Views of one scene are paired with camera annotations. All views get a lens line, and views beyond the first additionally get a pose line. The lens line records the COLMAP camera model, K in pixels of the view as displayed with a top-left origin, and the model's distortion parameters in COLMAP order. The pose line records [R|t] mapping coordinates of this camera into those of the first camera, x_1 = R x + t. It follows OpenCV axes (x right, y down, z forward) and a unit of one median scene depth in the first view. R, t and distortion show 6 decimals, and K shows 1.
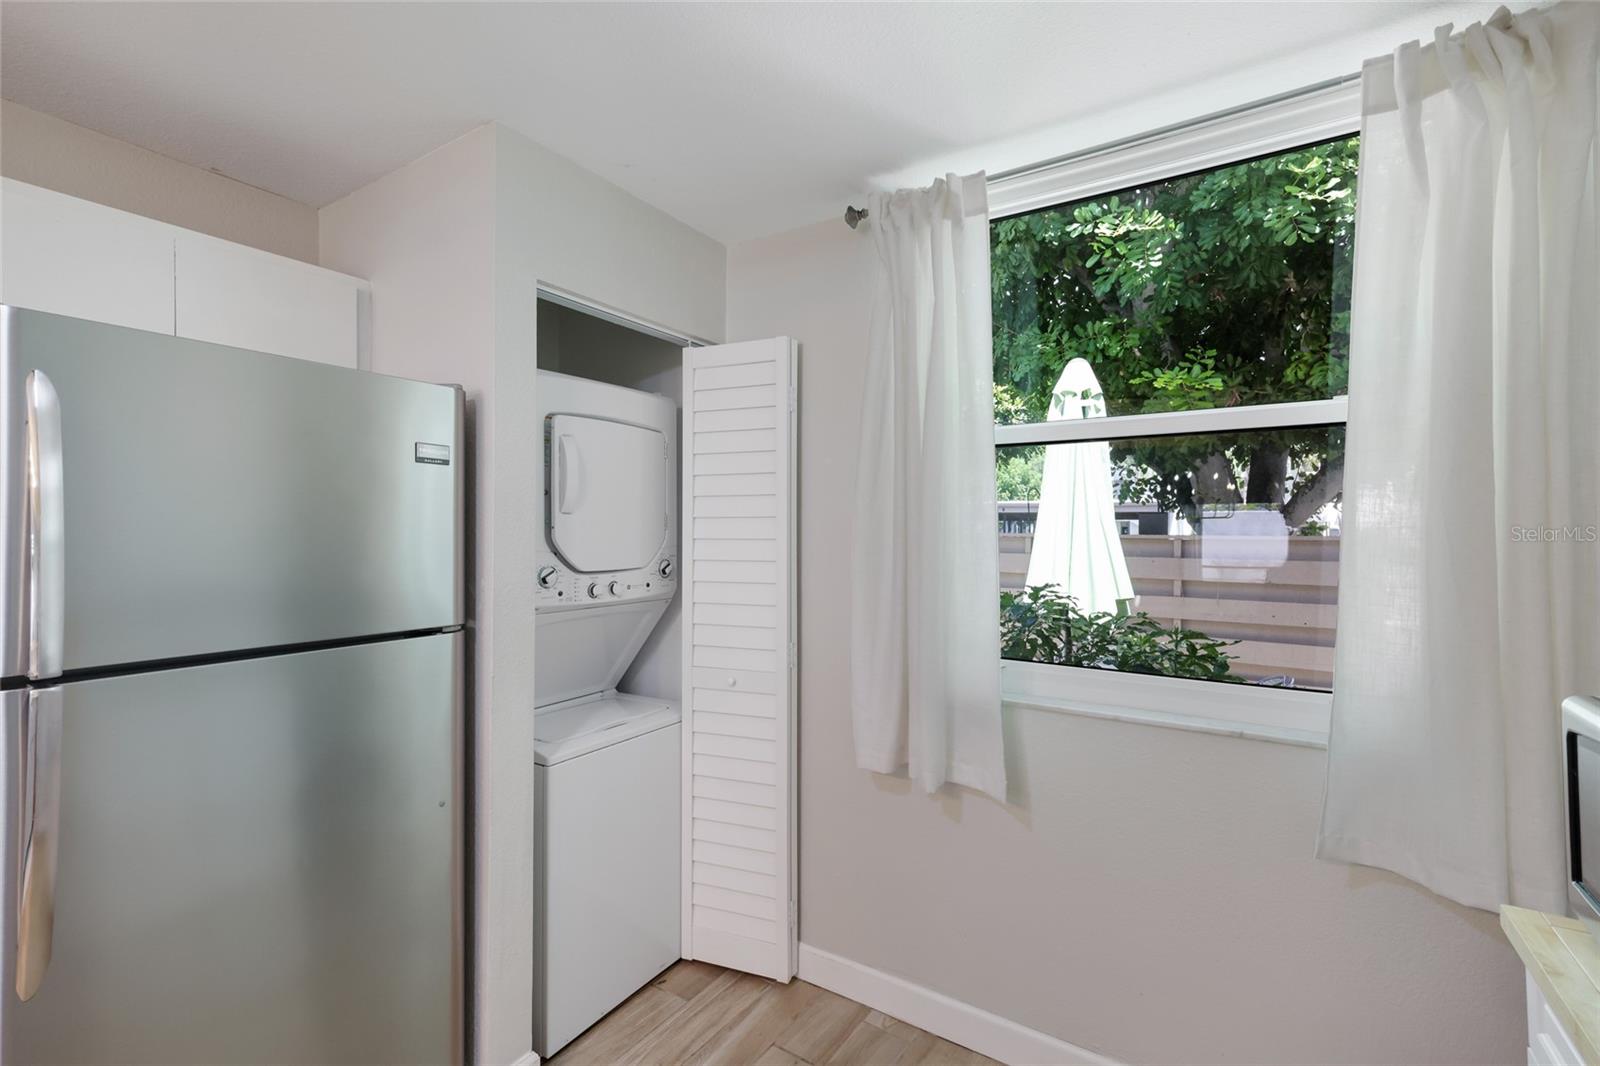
lens RADIAL K [[702.3, 0, 797.5], [0, 702.3, 528.0], [0, 0, 1]] dist [0.012687, 0.000407]
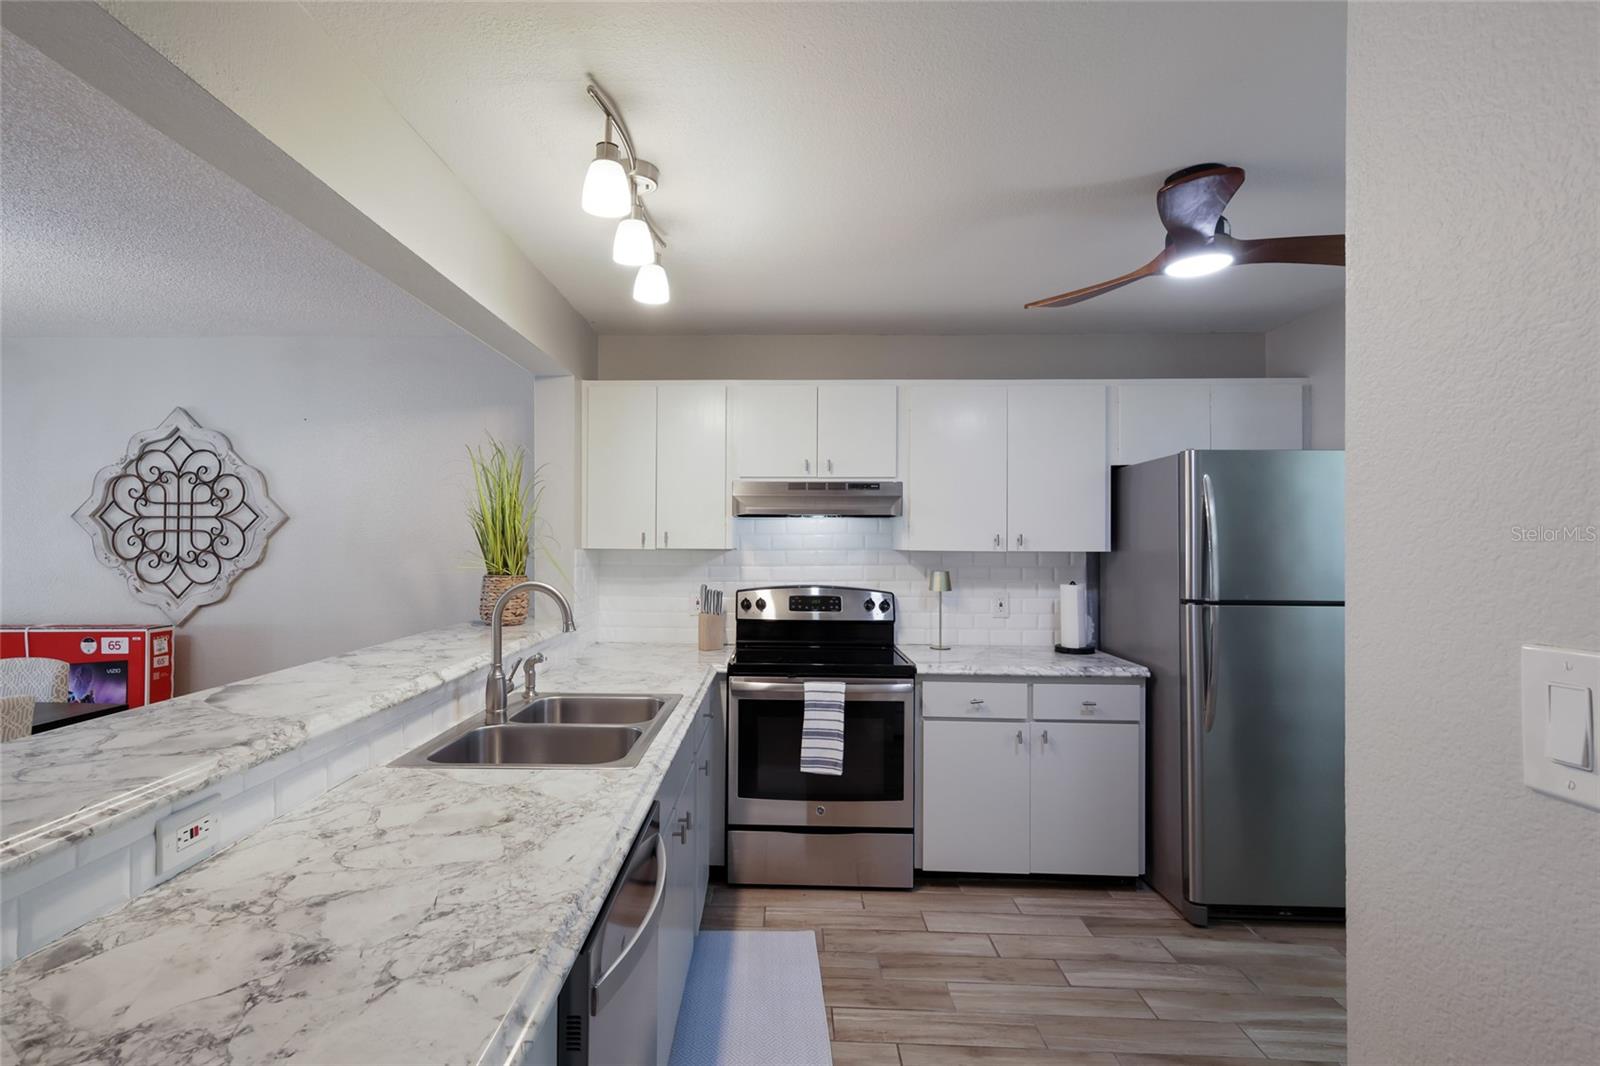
lens RADIAL K [[778.4, 0, 754.5], [0, 778.4, 532.6], [0, 0, 1]] dist [0.010793, 0.000084]
pose [[0.508736, -0.003921, -0.860914, 0.190058], [-0.000218, 0.999989, -0.004683, -0.005025], [0.860923, 0.002570, 0.508729, -0.725601]]
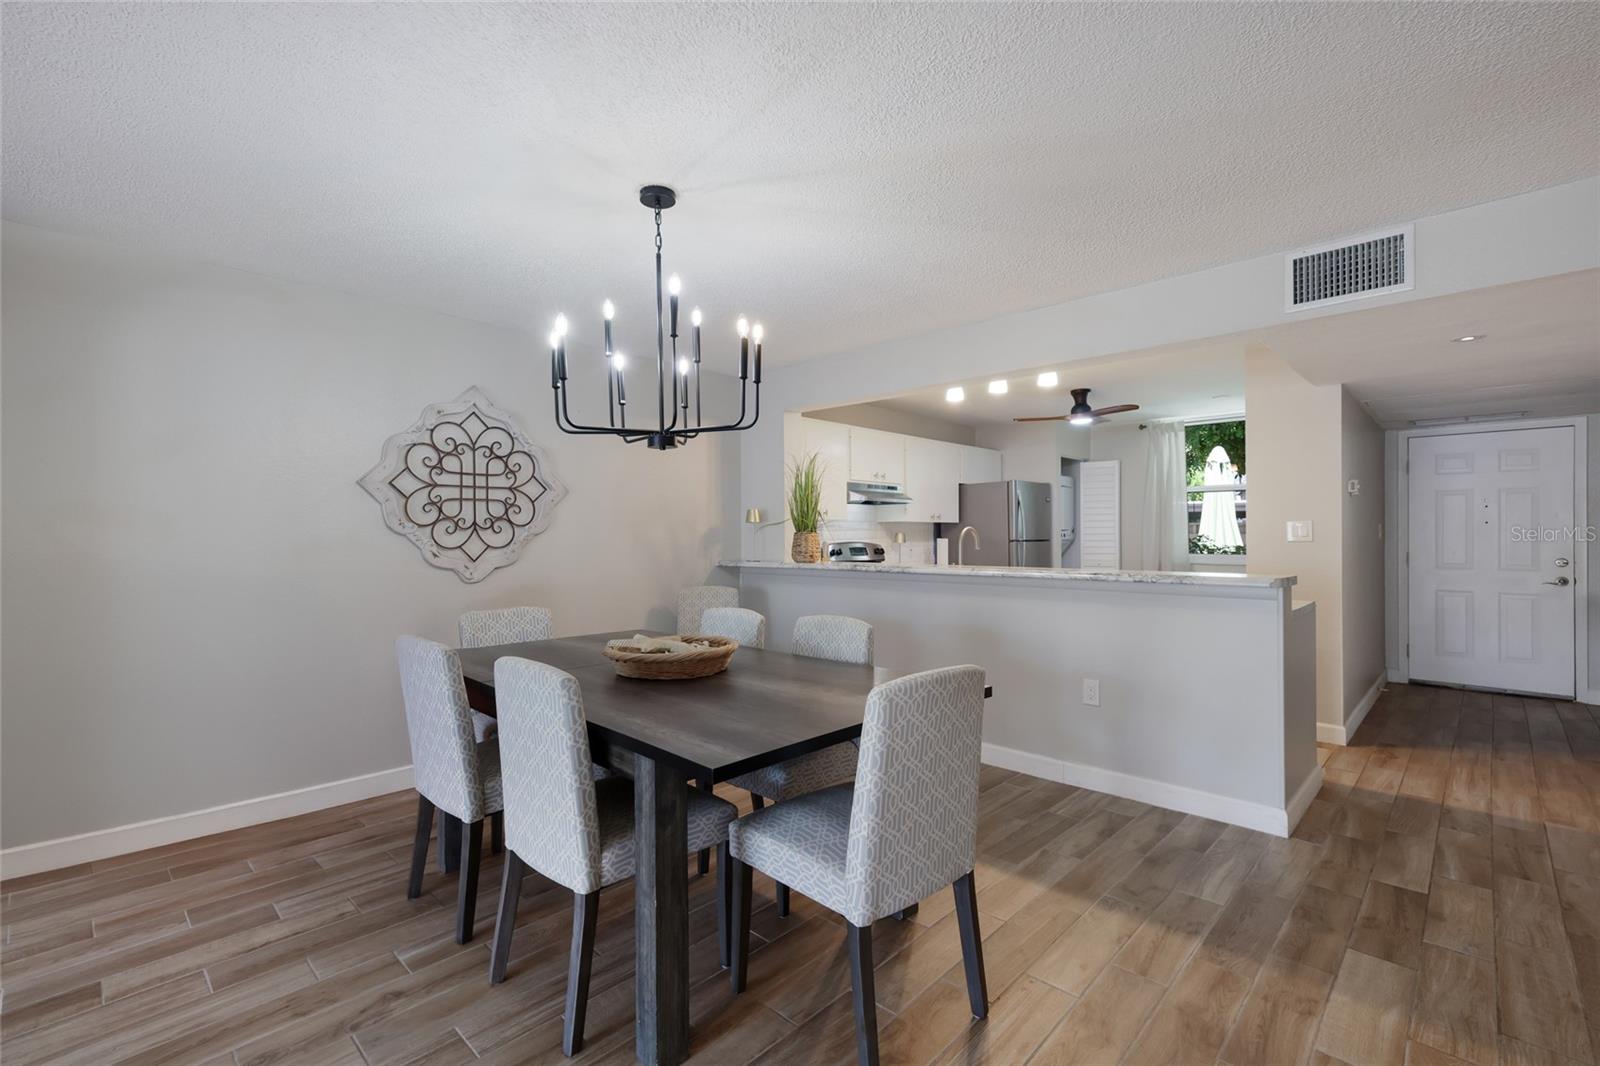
lens RADIAL K [[702.9, 0, 807.4], [0, 702.9, 537.4], [0, 0, 1]] dist [0.010551, -0.000135]
pose [[0.982712, -0.003872, -0.185103, -0.748334], [0.005025, 0.999971, 0.005758, 0.060773], [0.185075, -0.006588, 0.982702, -2.281360]]
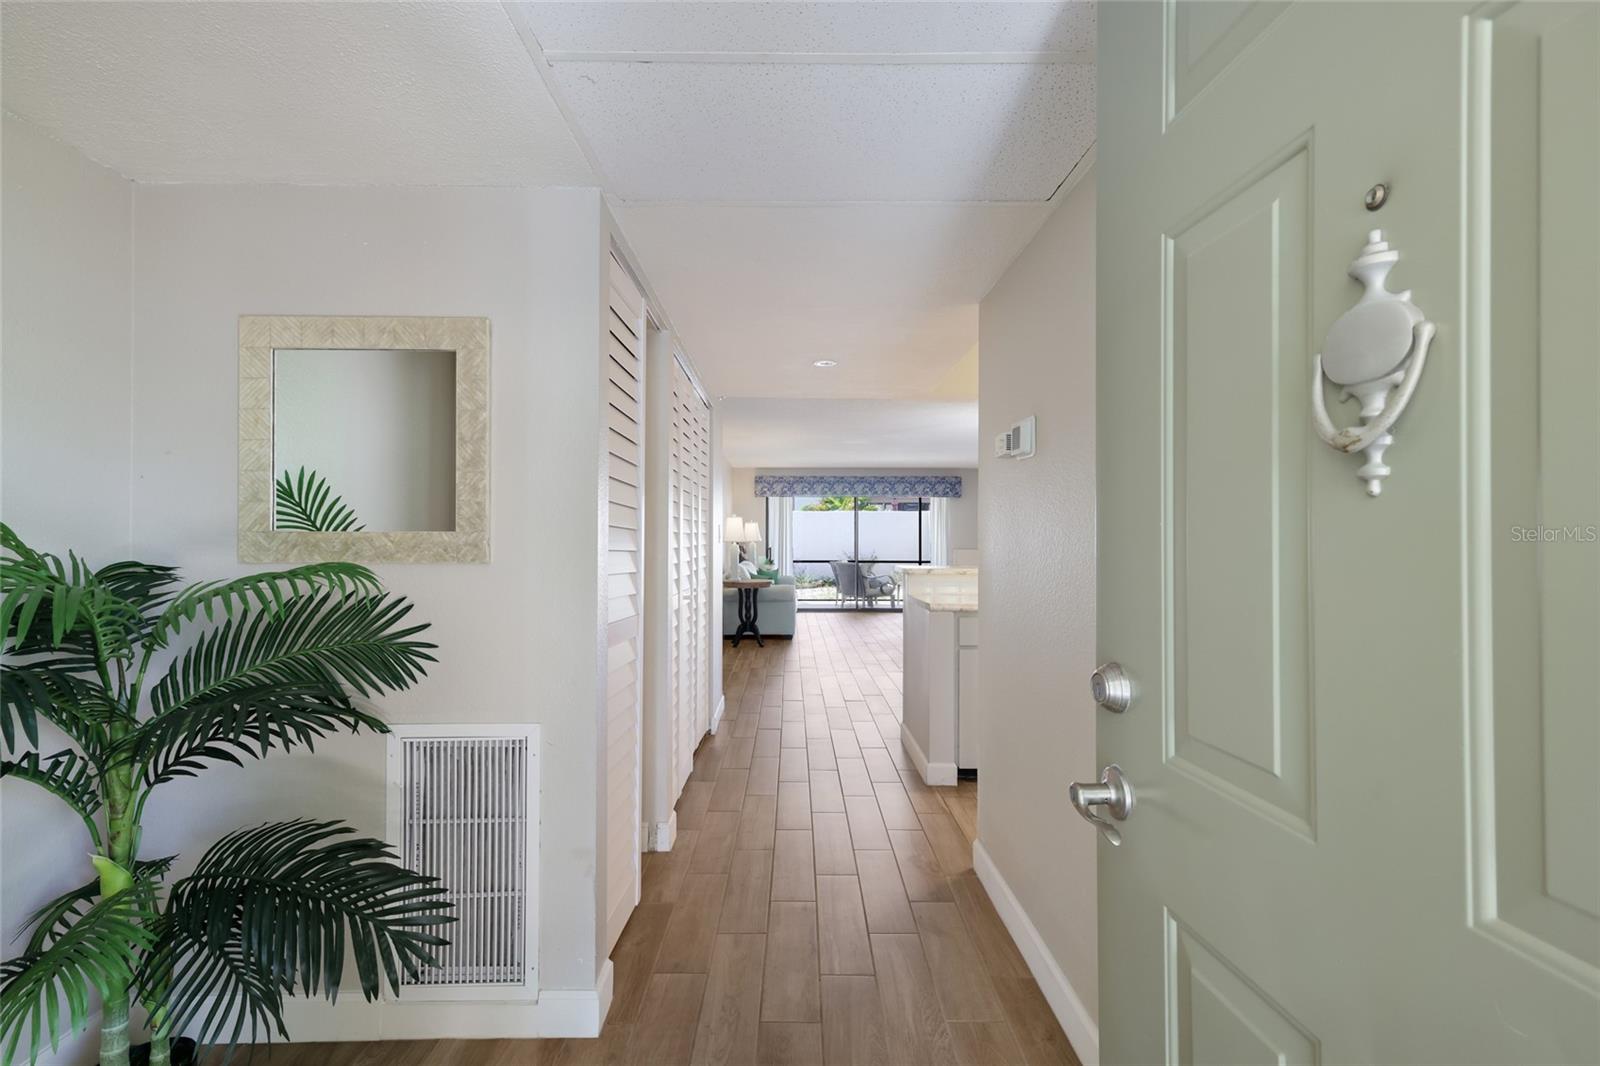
lens RADIAL K [[702.3, 0, 797.5], [0, 702.3, 528.0], [0, 0, 1]] dist [0.012687, 0.000407]
pose [[-0.832529, -0.009857, -0.553894, 0.979707], [0.000088, 0.999839, -0.017925, 0.068990], [0.553982, -0.014972, -0.832394, 0.296383]]
